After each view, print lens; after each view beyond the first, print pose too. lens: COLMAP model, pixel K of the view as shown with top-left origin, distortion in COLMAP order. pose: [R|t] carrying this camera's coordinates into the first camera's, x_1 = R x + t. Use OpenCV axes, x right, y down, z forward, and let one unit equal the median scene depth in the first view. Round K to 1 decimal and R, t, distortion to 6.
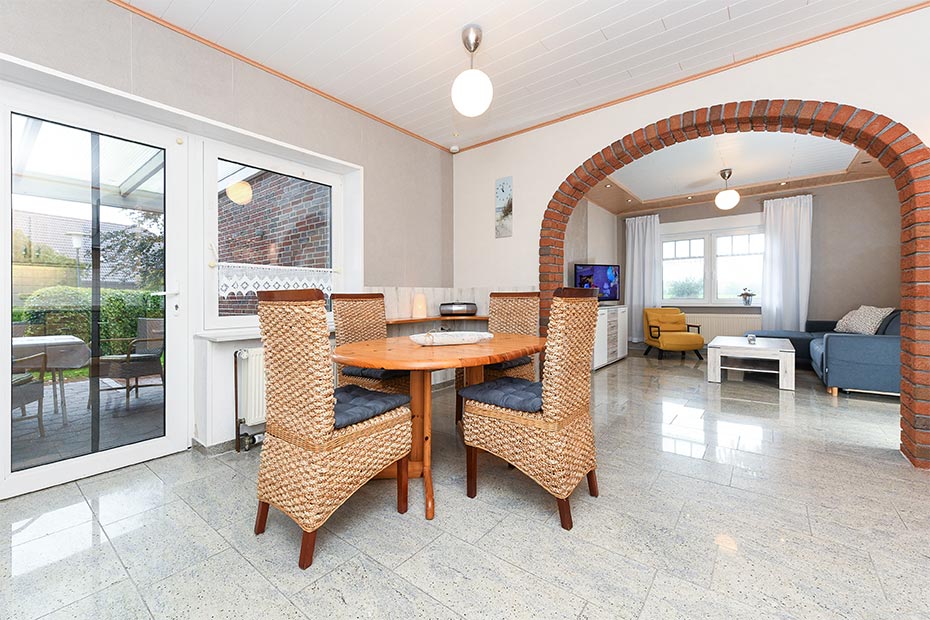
lens RADIAL K [[401.4, 0, 449.3], [0, 401.4, 299.8], [0, 0, 1]] dist [0.010122, 0.000164]
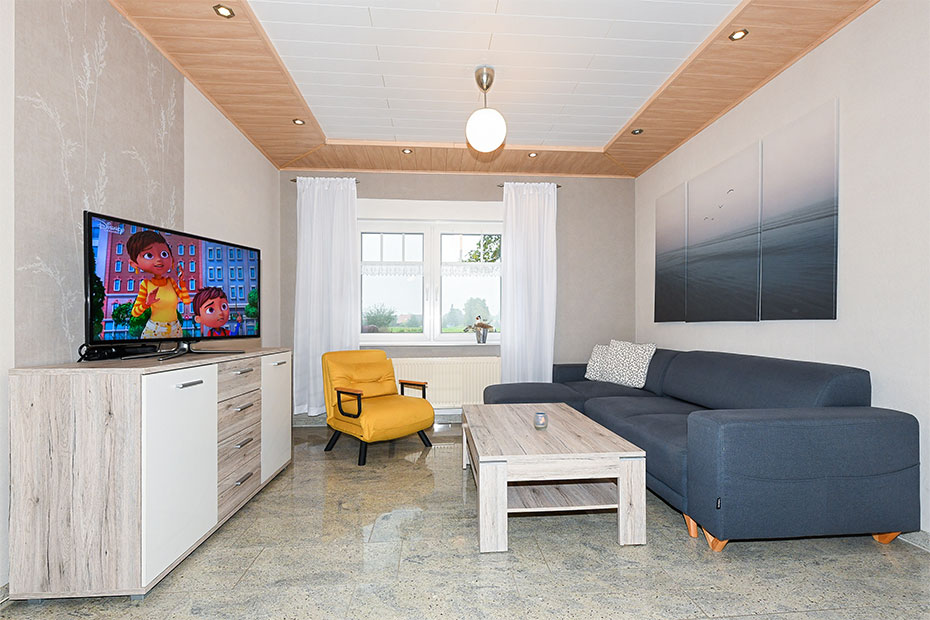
lens RADIAL K [[420.8, 0, 473.9], [0, 420.8, 330.0], [0, 0, 1]] dist [-0.001745, -0.000194]
pose [[0.723975, 0.004089, 0.689814, 1.495216], [0.000519, 0.999979, -0.006472, -0.016177], [-0.689826, 0.005043, 0.723958, 2.933368]]
